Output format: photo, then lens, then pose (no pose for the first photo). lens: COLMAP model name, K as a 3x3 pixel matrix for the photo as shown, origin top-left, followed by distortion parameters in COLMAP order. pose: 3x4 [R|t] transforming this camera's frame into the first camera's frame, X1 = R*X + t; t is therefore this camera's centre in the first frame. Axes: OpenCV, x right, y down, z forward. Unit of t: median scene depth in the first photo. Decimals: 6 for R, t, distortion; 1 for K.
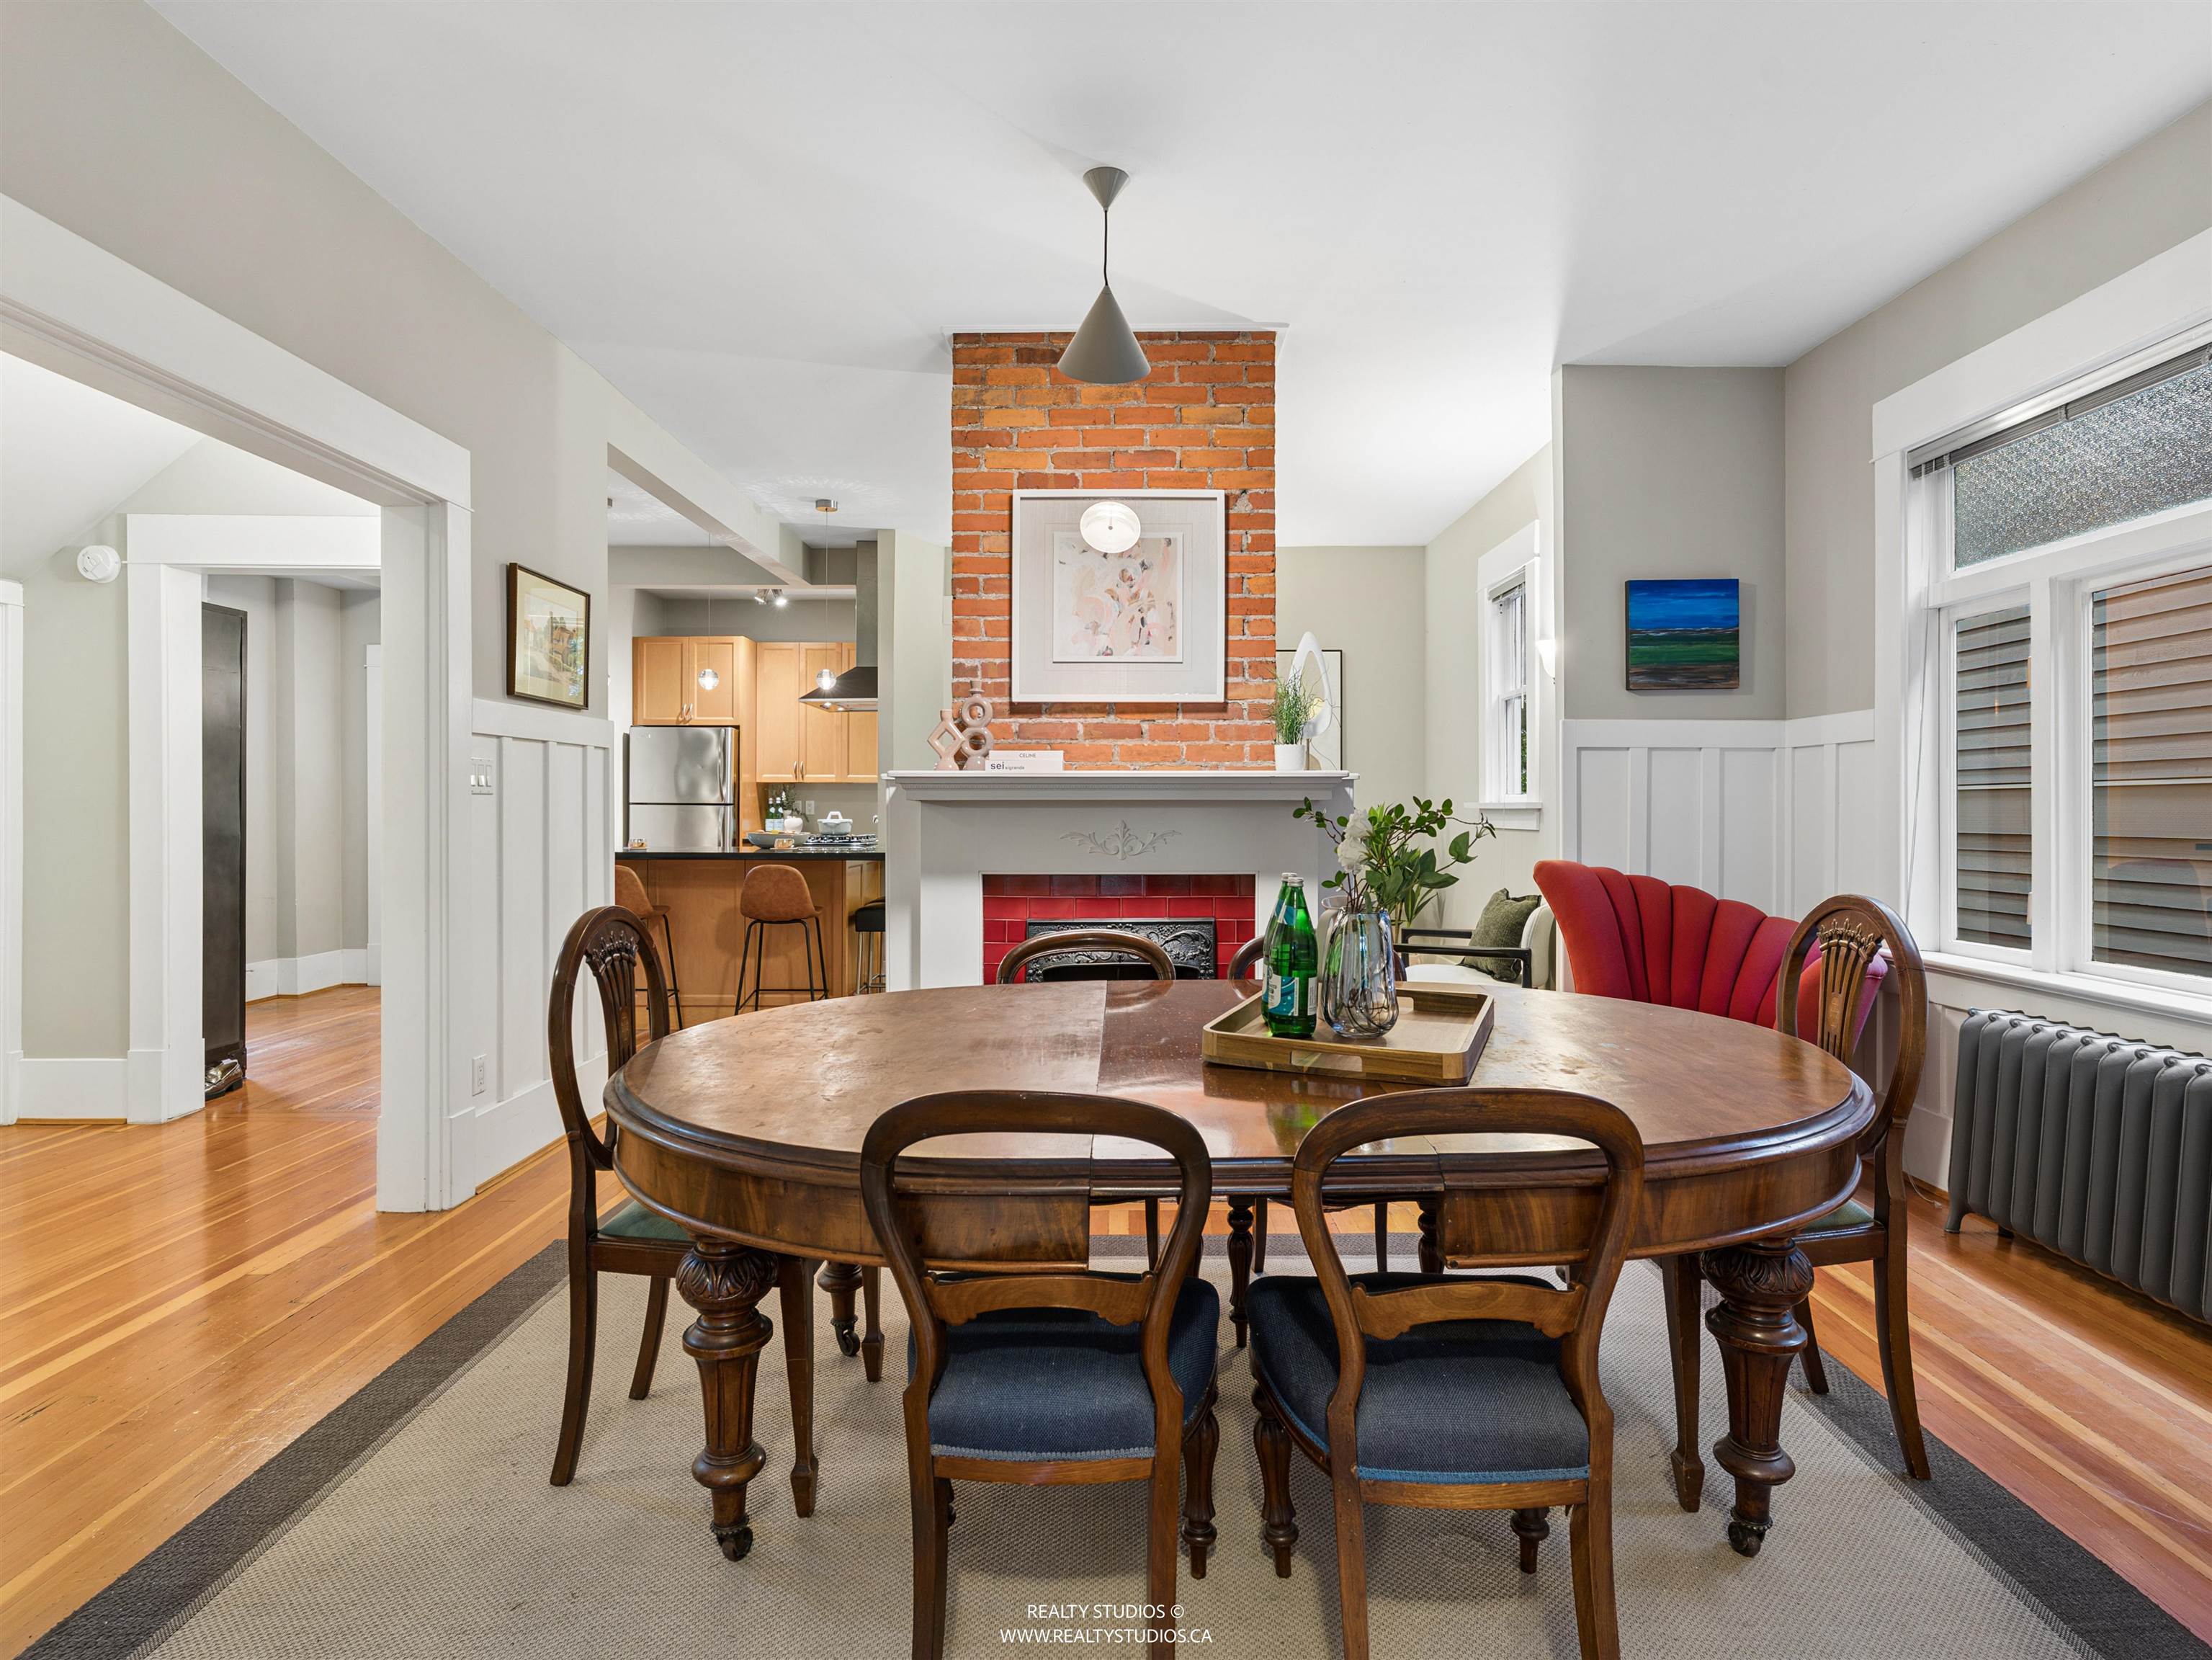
lens RADIAL K [[1184.5, 0, 1117.9], [0, 1184.5, 810.9], [0, 0, 1]] dist [0.004360, -0.001146]
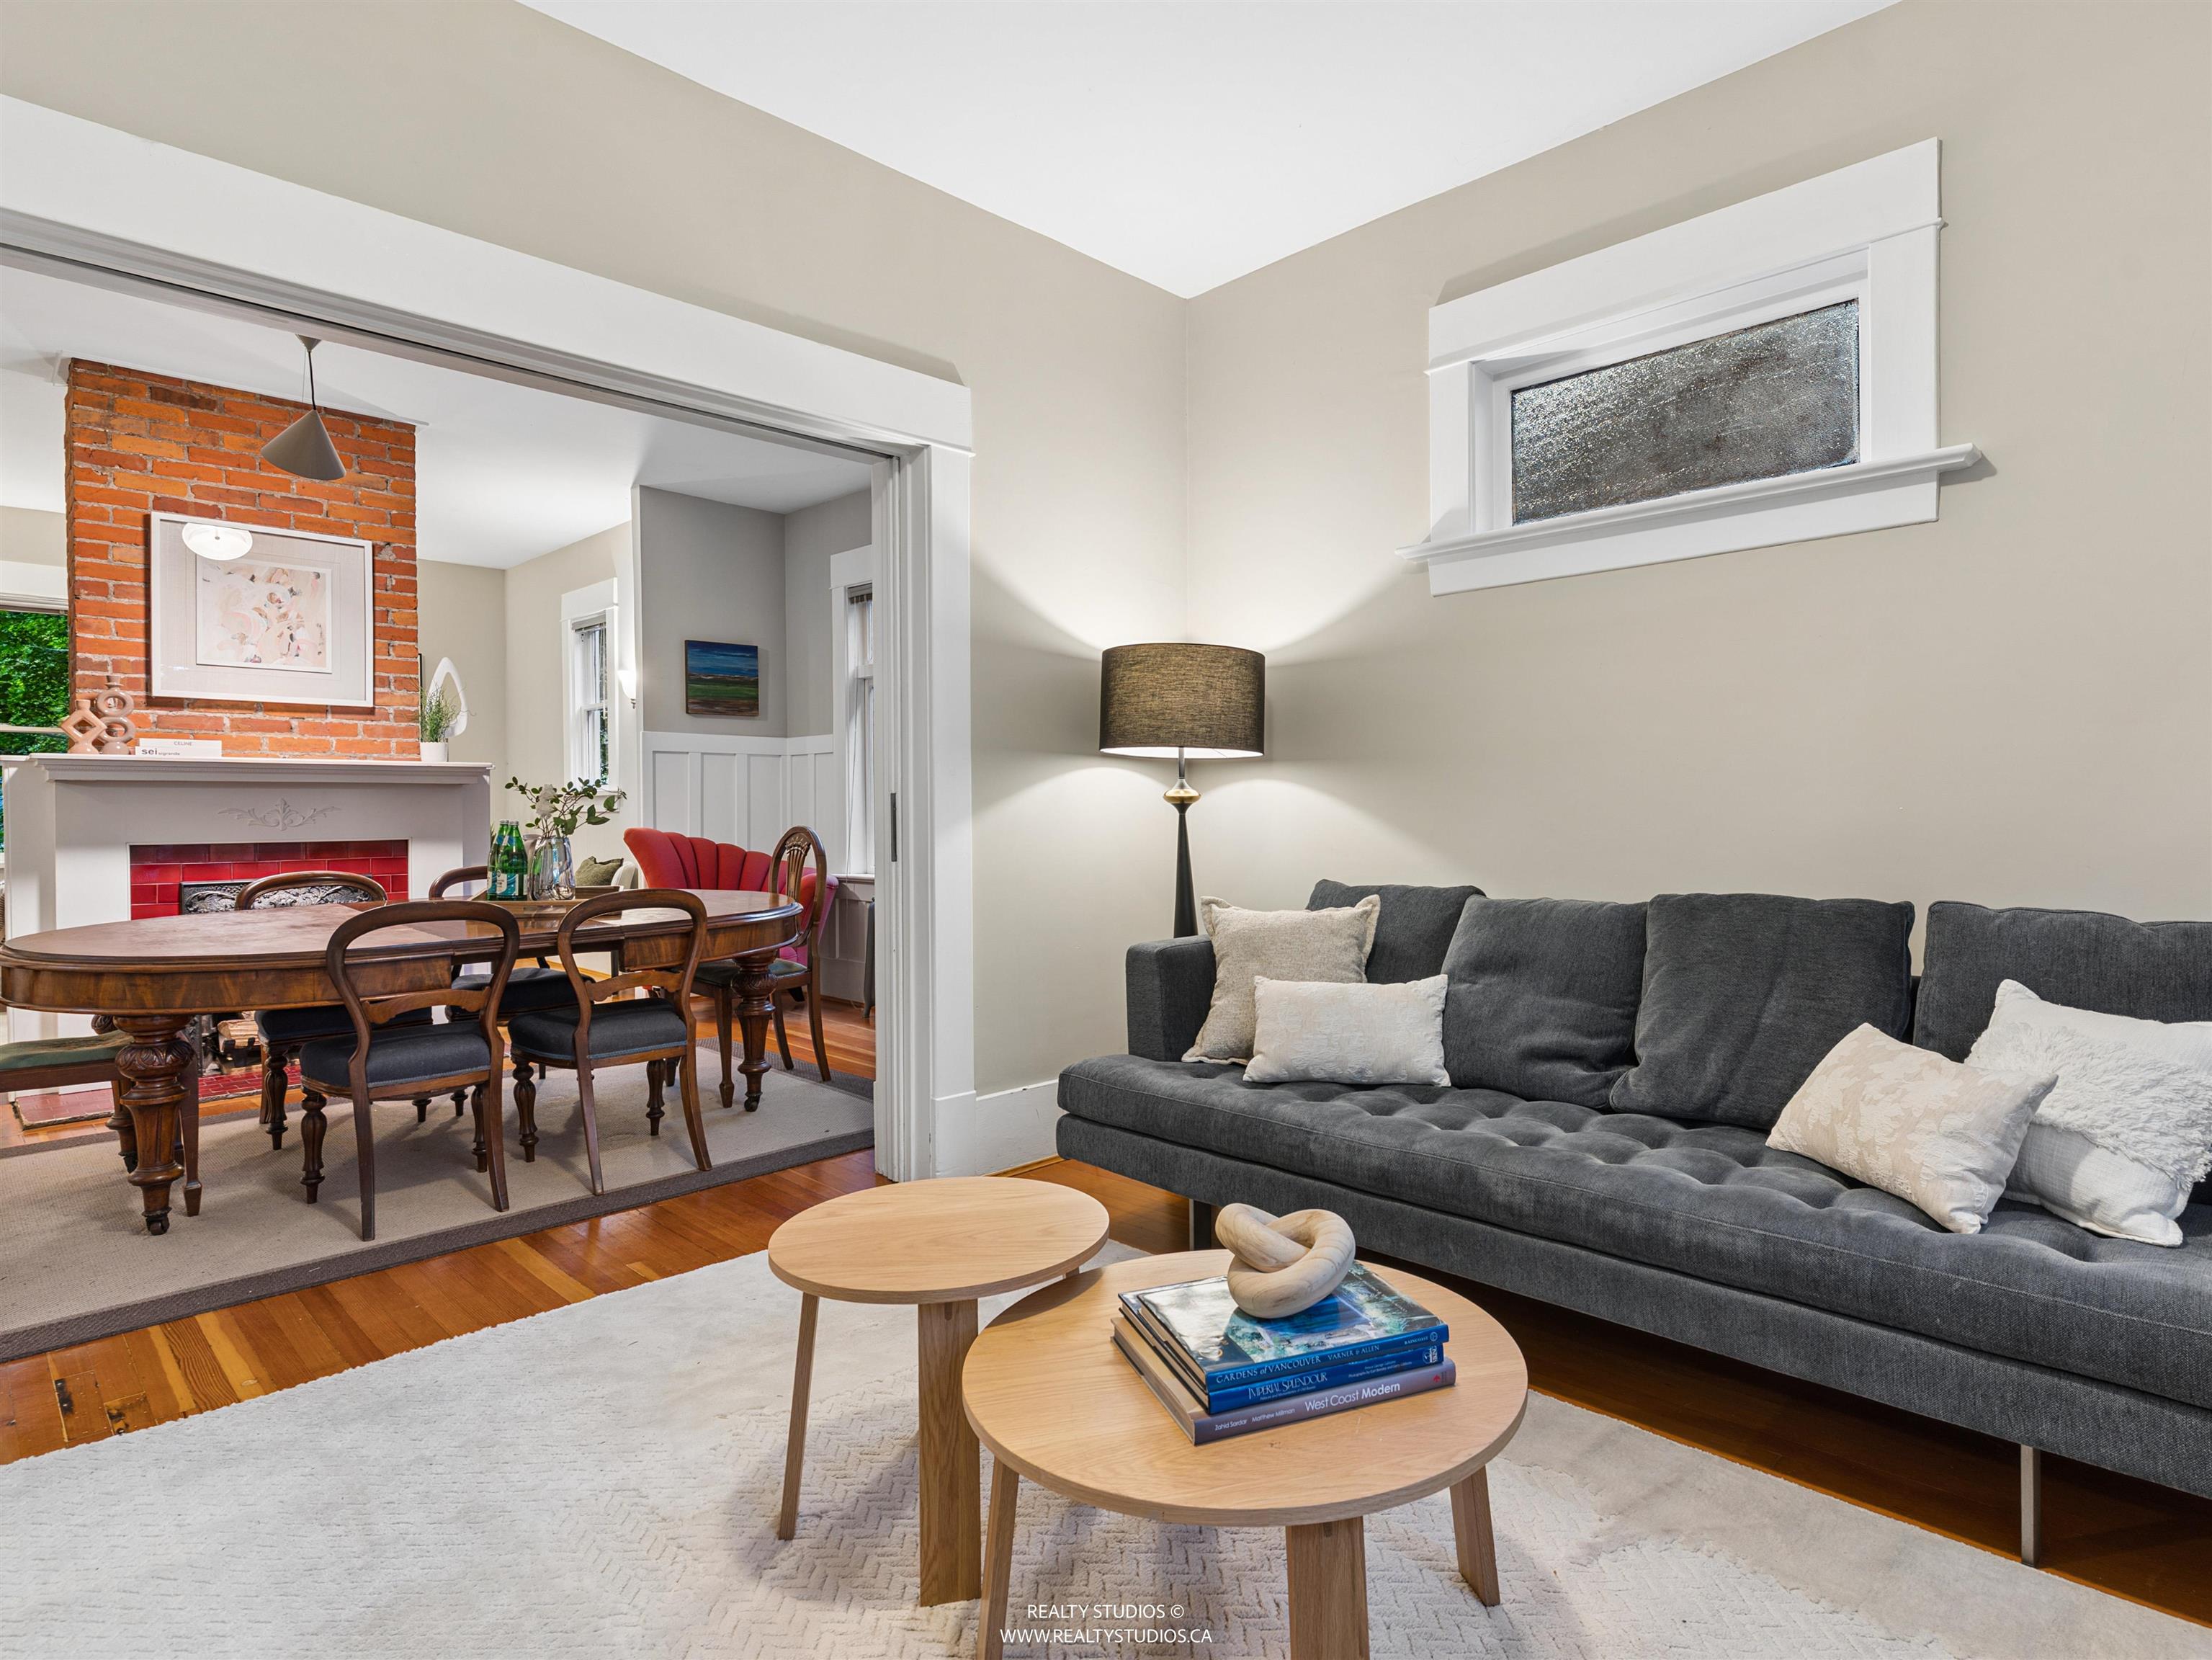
lens RADIAL K [[1184.5, 0, 1207.9], [0, 1184.5, 816.8], [0, 0, 1]] dist [0.004360, -0.001146]
pose [[0.674845, -0.009164, 0.737903, -0.247412], [0.005892, 0.999958, 0.007030, 0.022894], [-0.737936, -0.000396, 0.674870, -0.528473]]
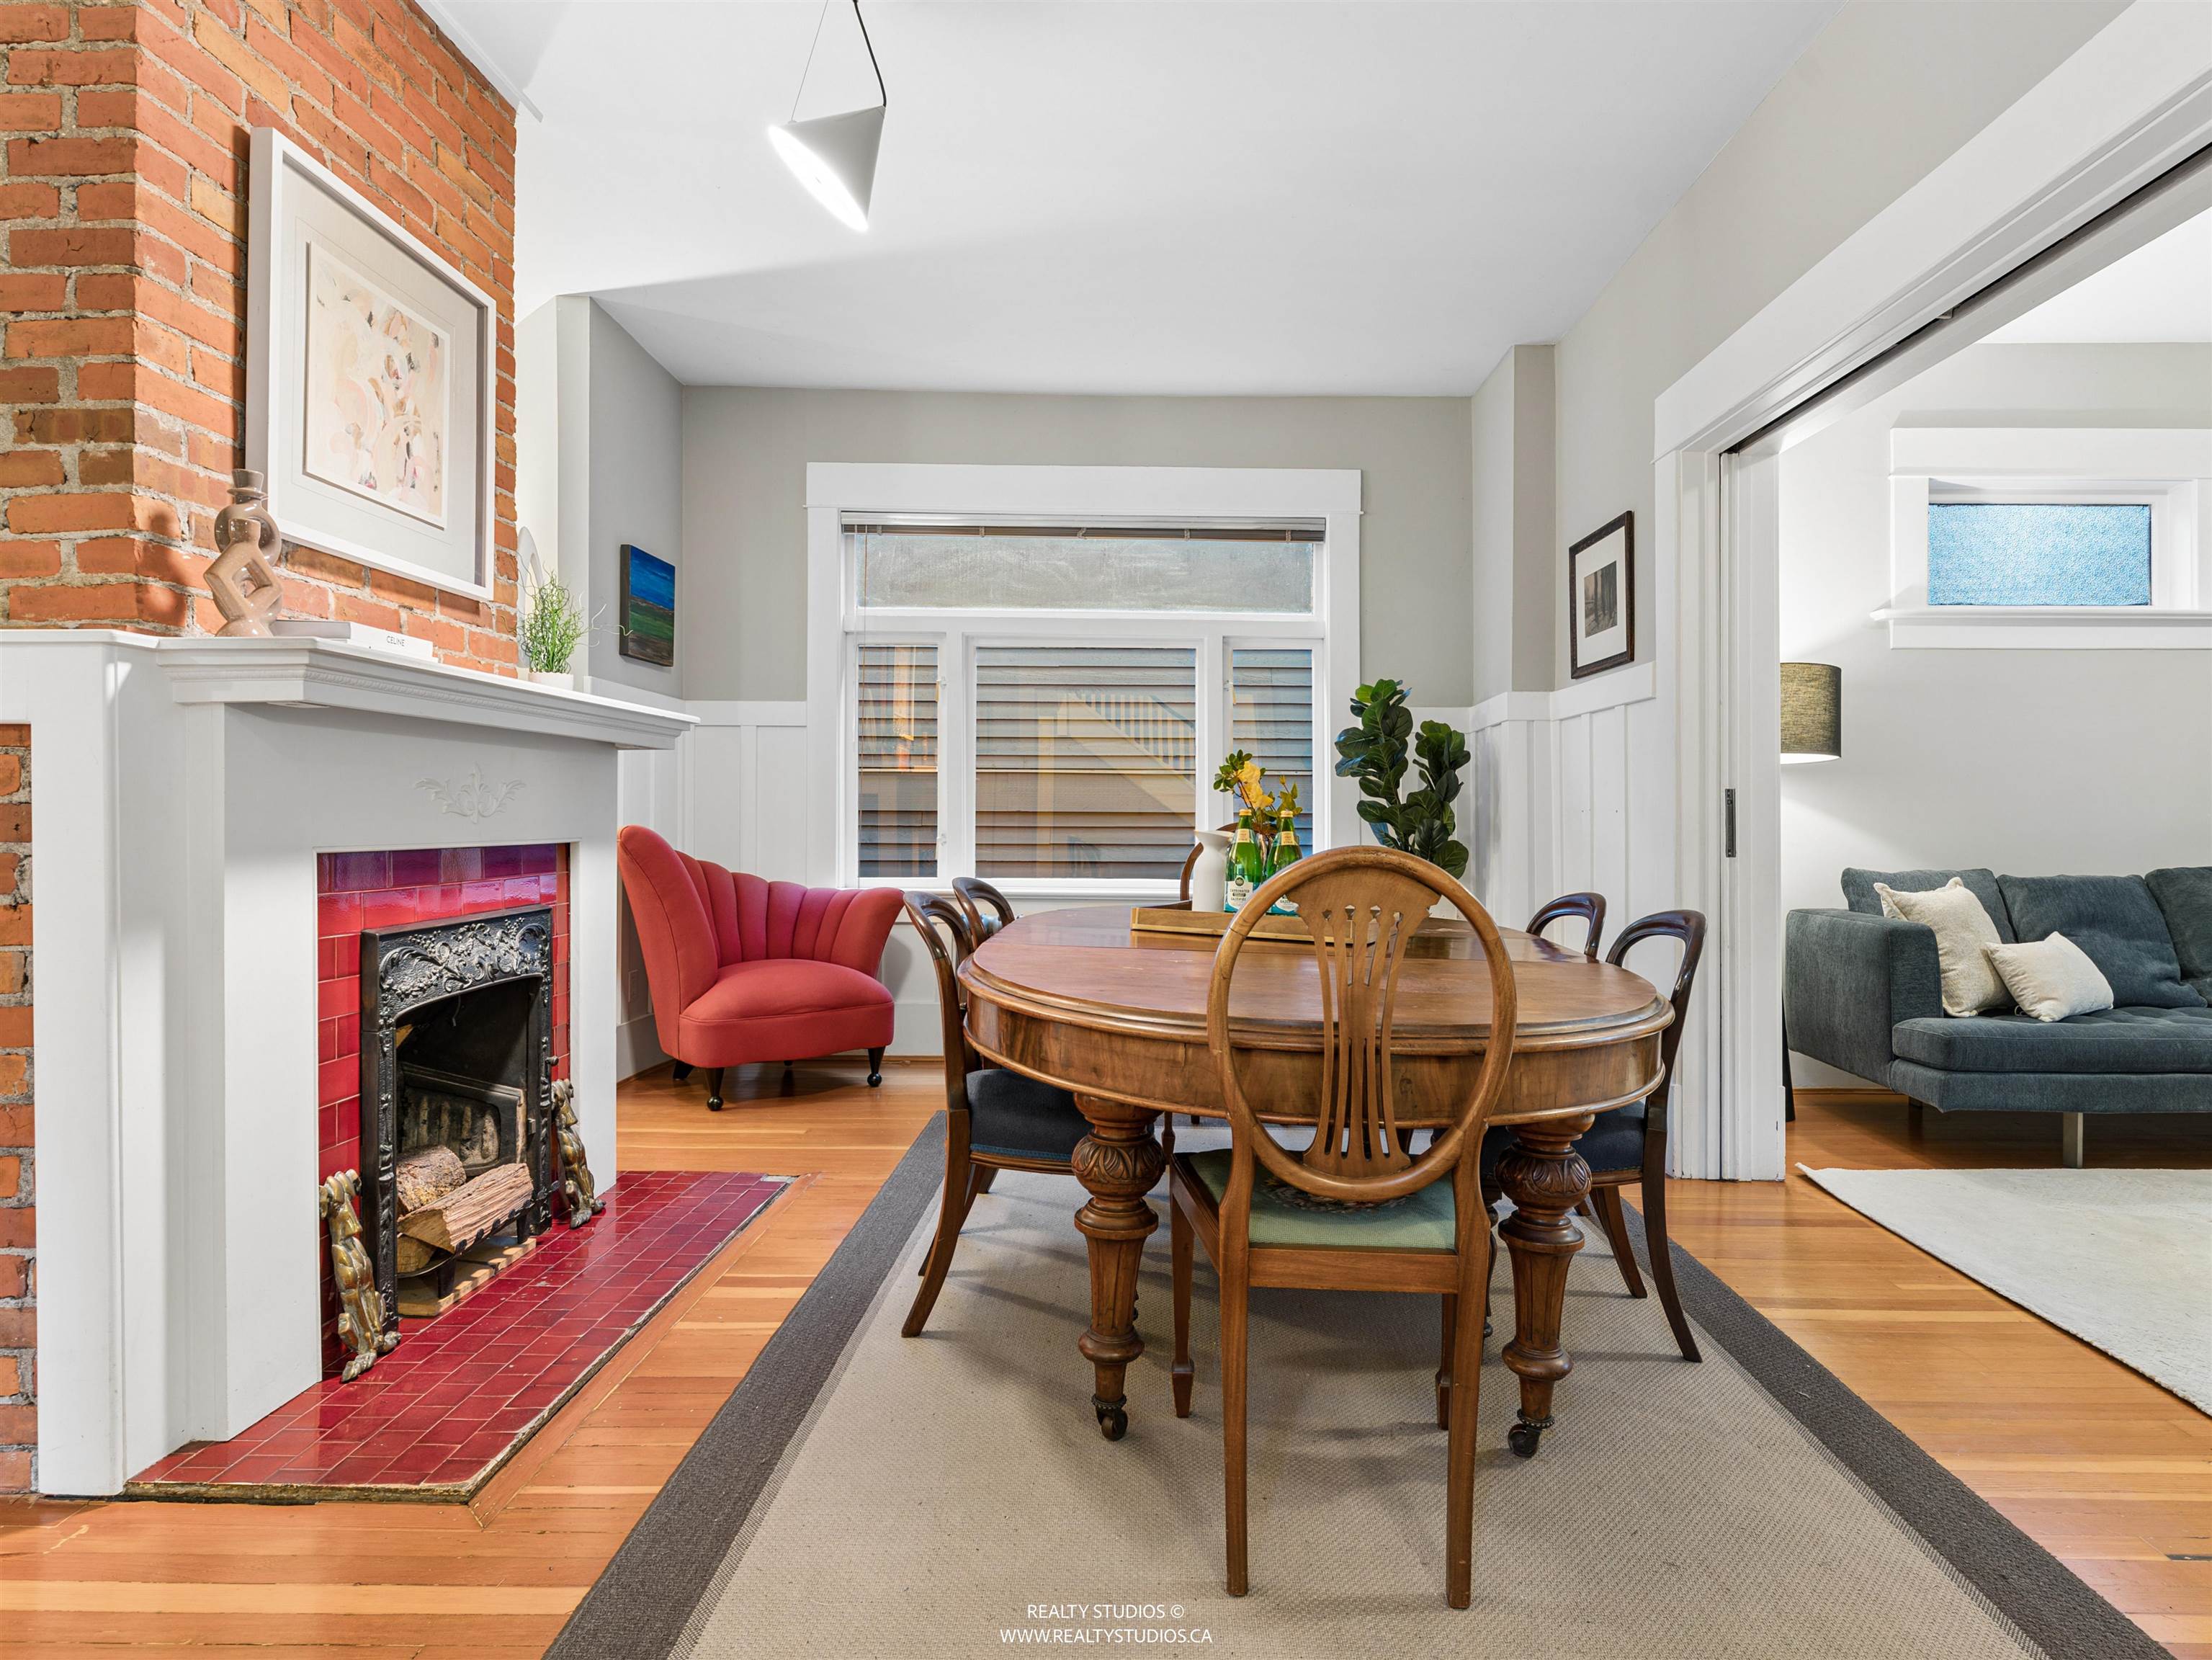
lens RADIAL K [[1184.5, 0, 1172.6], [0, 1184.5, 810.2], [0, 0, 1]] dist [0.004360, -0.001146]
pose [[-0.006529, 0.004558, 0.999968, -0.614093], [-0.006968, 0.999965, -0.004604, 0.032678], [-0.999954, -0.006998, -0.006497, 0.594101]]
